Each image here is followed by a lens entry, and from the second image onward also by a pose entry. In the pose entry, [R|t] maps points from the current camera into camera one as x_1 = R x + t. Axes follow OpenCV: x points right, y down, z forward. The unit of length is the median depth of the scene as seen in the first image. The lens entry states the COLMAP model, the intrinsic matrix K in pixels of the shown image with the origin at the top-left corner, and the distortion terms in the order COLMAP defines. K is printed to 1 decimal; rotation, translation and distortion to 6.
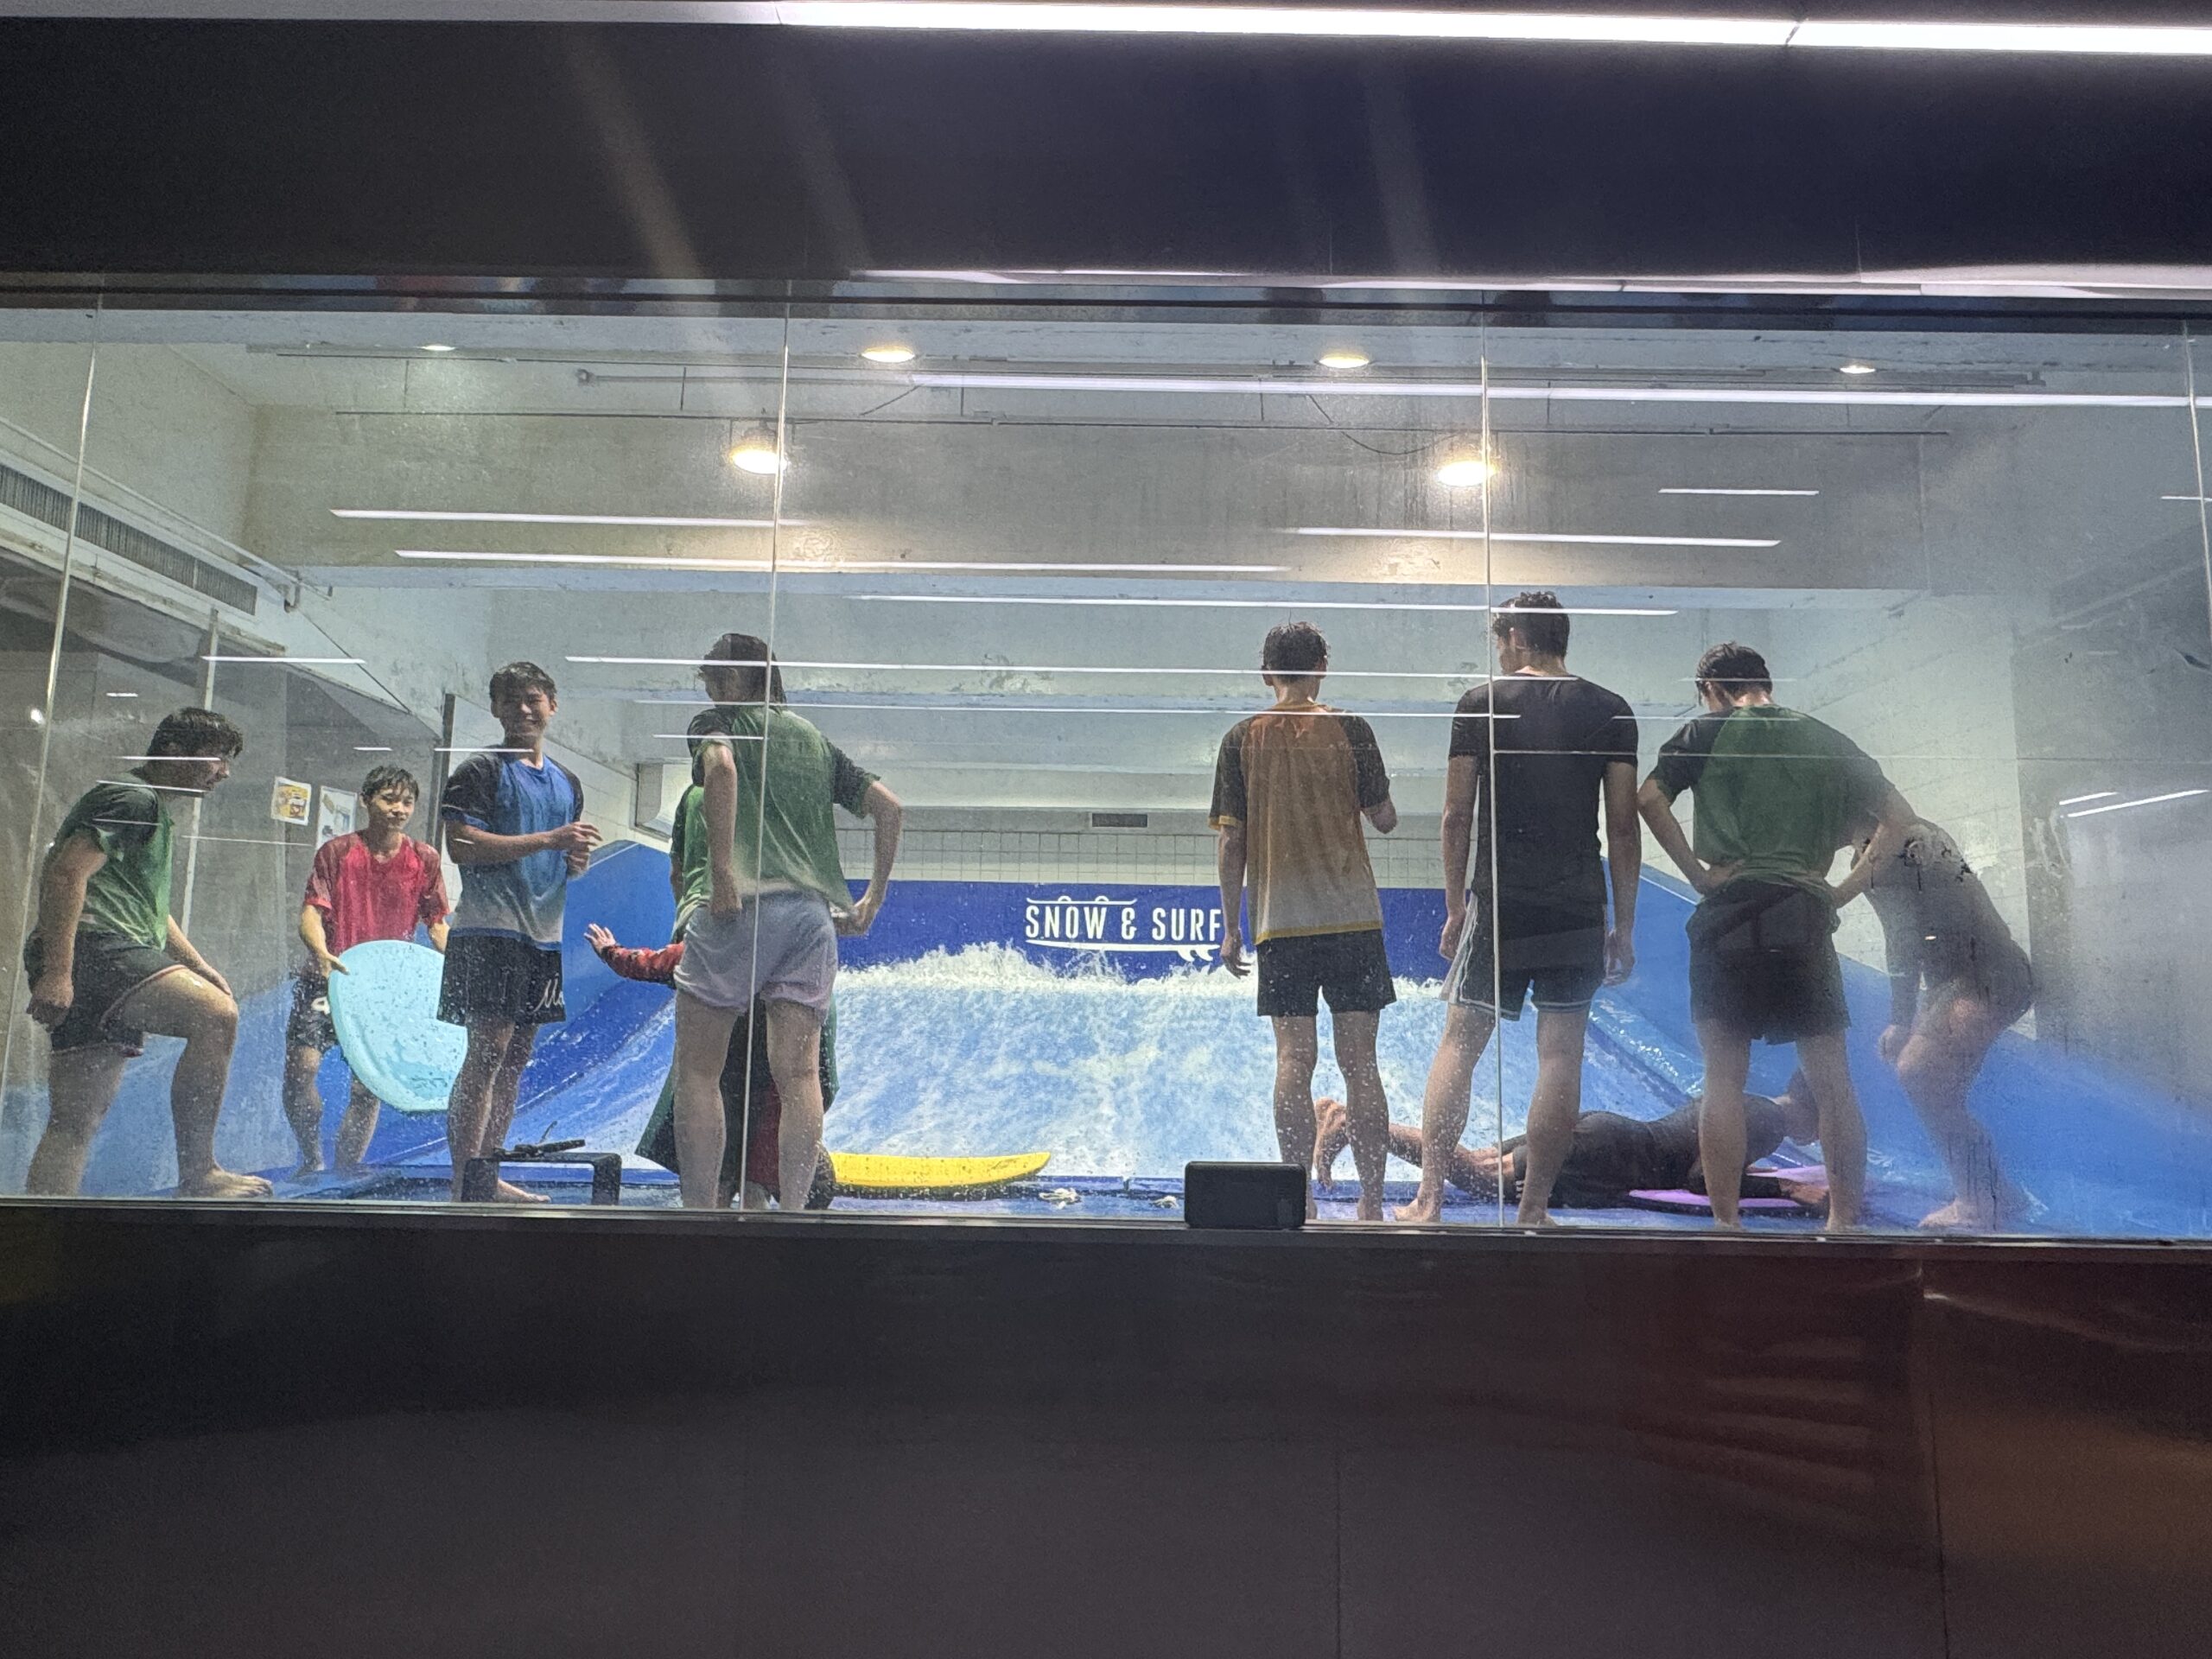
lens RADIAL K [[1378.1, 0, 1117.1], [0, 1378.1, 817.4], [0, 0, 1]] dist [-0.006129, 0.007050]
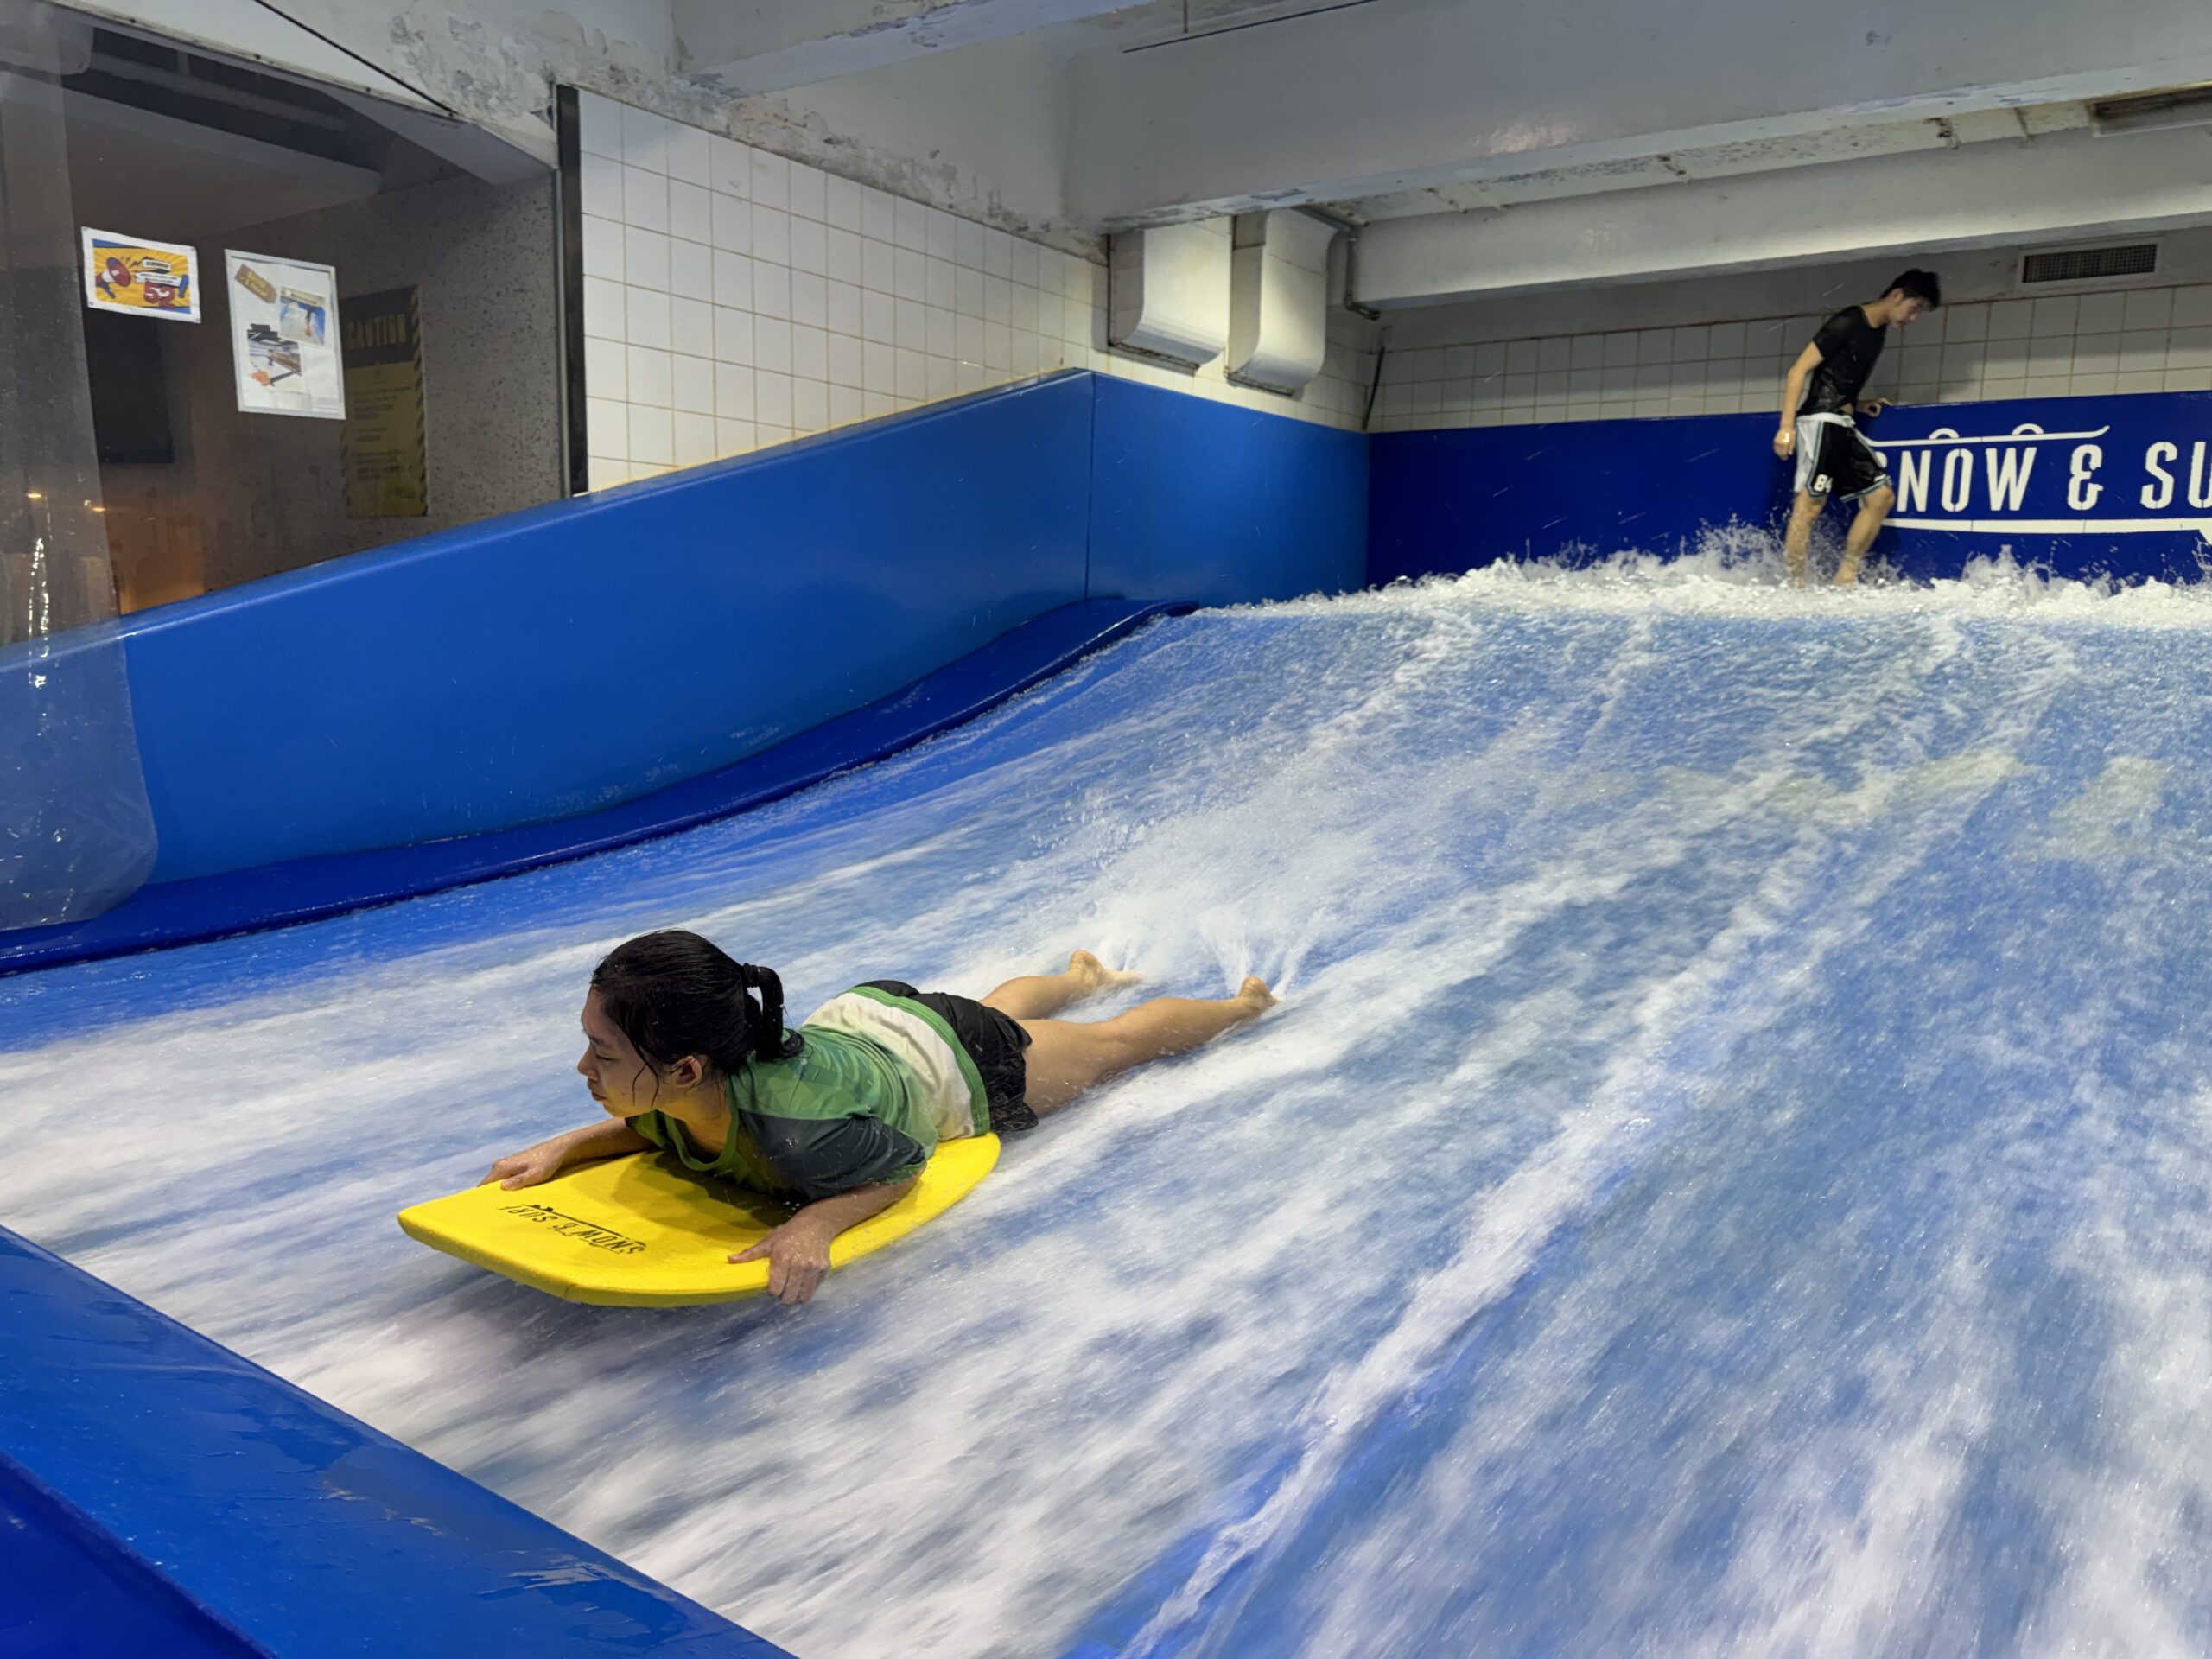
lens RADIAL K [[1573.7, 0, 1097.6], [0, 1573.7, 842.5], [0, 0, 1]] dist [0.040173, -0.047721]
pose [[0.821163, 0.082792, -0.564657, 0.088850], [0.071347, 0.966765, 0.245508, 0.068033], [0.566217, -0.241888, 0.787965, 0.555115]]
